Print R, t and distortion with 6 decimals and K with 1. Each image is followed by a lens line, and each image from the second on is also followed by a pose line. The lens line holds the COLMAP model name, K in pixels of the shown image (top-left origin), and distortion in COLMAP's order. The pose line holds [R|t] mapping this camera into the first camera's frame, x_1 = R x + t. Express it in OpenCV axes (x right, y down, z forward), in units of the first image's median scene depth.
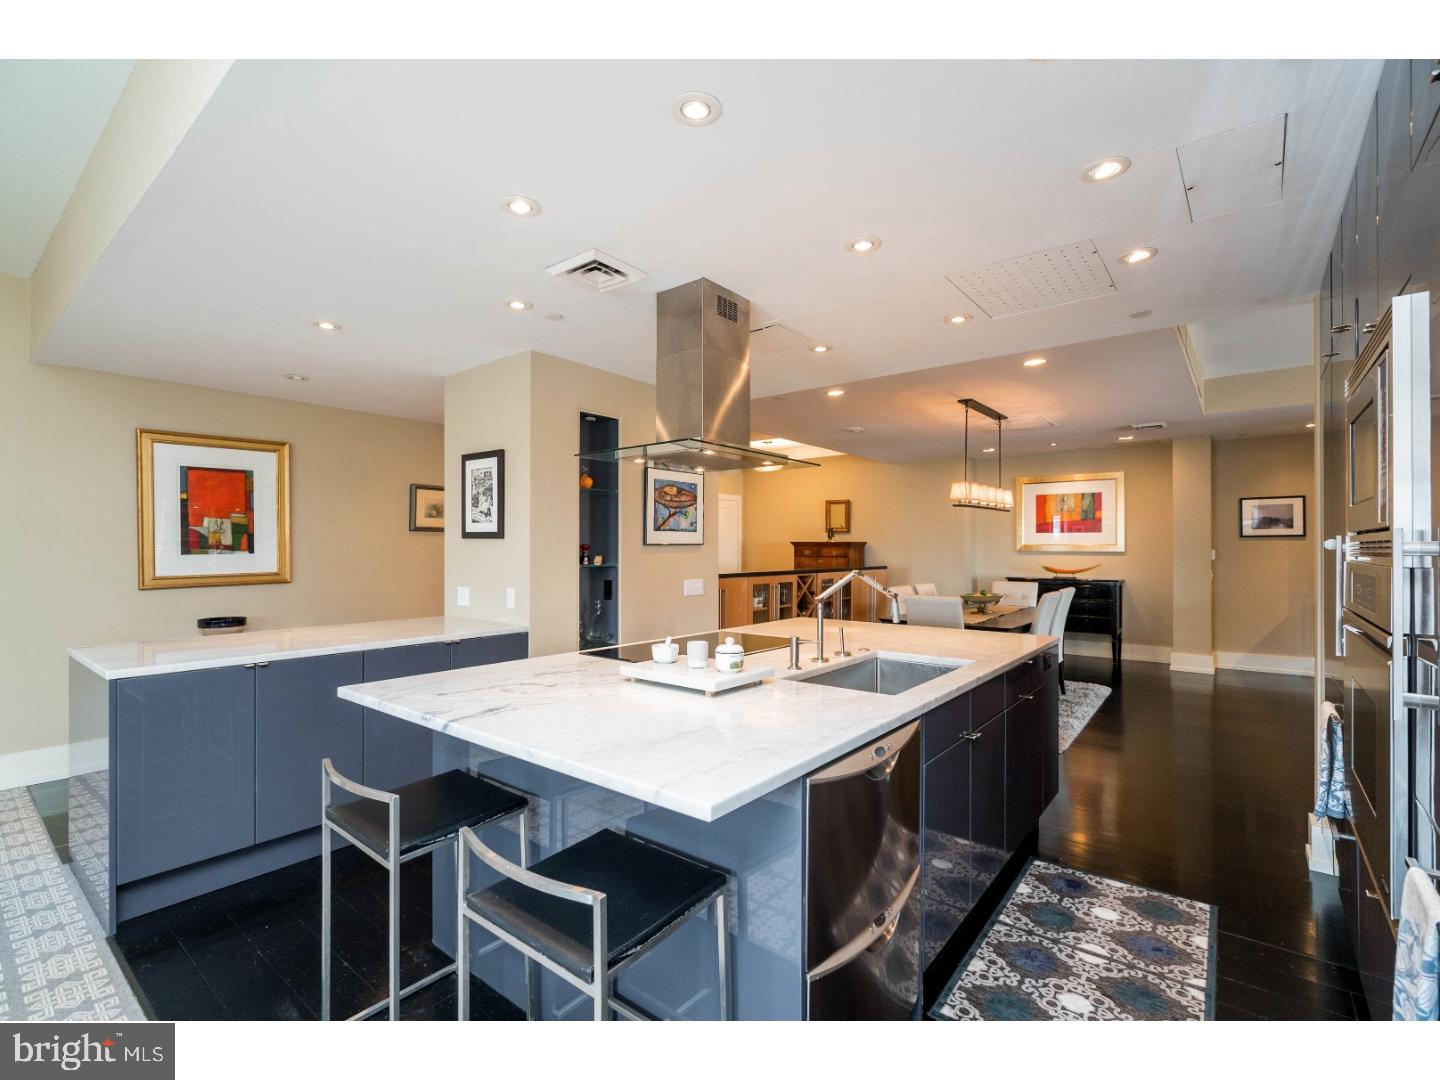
lens RADIAL K [[657.1, 0, 716.4], [0, 657.1, 547.1], [0, 0, 1]] dist [-0.001497, 0.000297]
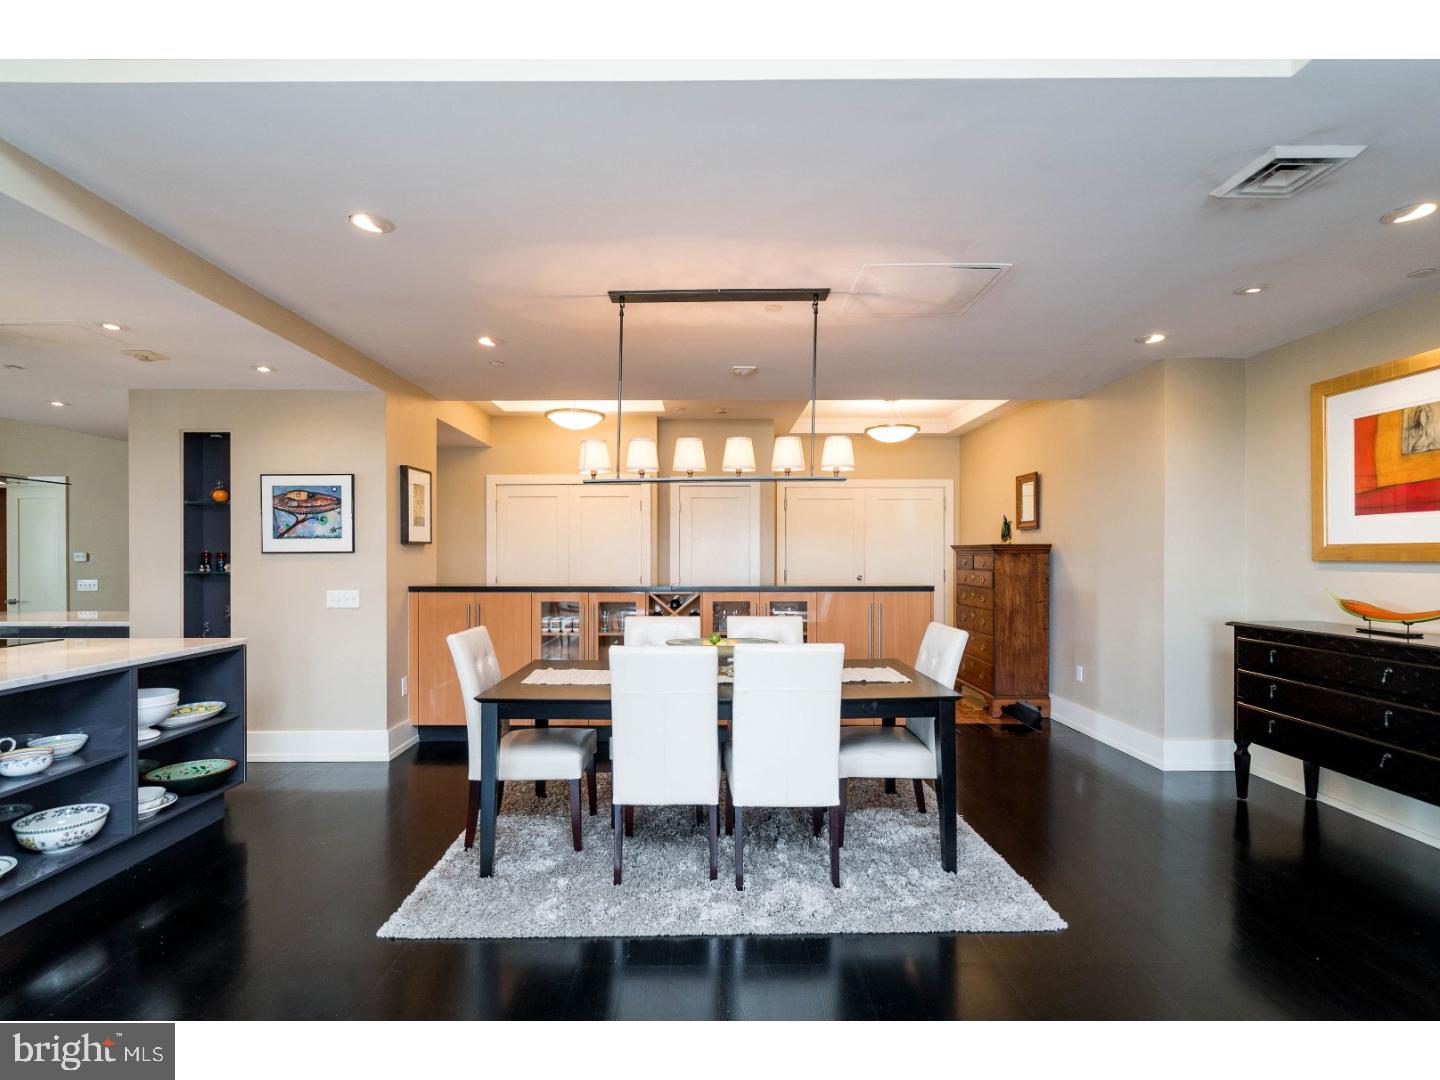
lens RADIAL K [[703.2, 0, 708.0], [0, 703.2, 559.6], [0, 0, 1]] dist [0.000613, 0.000237]
pose [[0.625203, 0.001522, -0.780461, 1.054779], [0.003381, 0.999983, 0.004658, 0.003590], [0.780455, -0.005551, 0.625188, 0.788987]]
